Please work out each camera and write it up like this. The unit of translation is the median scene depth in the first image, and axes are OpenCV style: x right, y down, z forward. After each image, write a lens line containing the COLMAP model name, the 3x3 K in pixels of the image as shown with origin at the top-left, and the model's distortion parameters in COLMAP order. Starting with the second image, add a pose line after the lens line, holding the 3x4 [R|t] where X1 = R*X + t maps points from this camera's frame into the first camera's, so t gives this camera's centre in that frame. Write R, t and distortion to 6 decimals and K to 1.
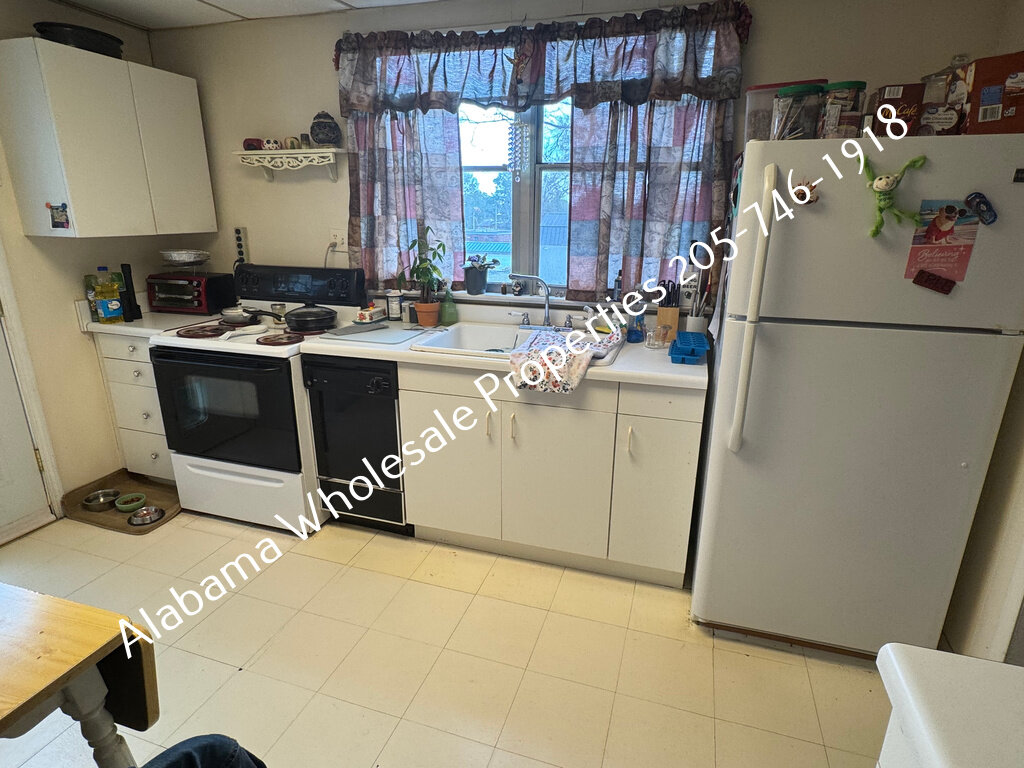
lens RADIAL K [[557.5, 0, 514.0], [0, 557.5, 390.8], [0, 0, 1]] dist [0.002392, -0.000270]
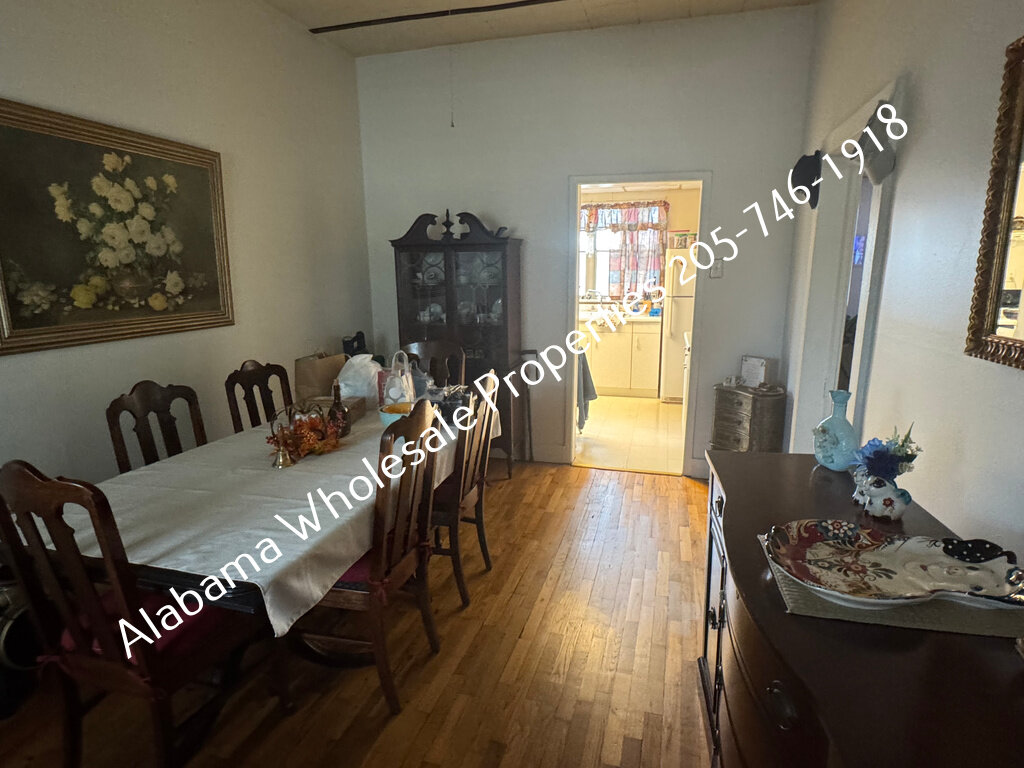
lens RADIAL K [[557.5, 0, 513.4], [0, 557.5, 380.7], [0, 0, 1]] dist [0.002392, -0.000270]
pose [[0.998959, -0.025459, 0.037856, -0.519525], [0.028903, 0.995211, -0.093380, 0.502860], [-0.035297, 0.094377, 0.994911, -1.753477]]
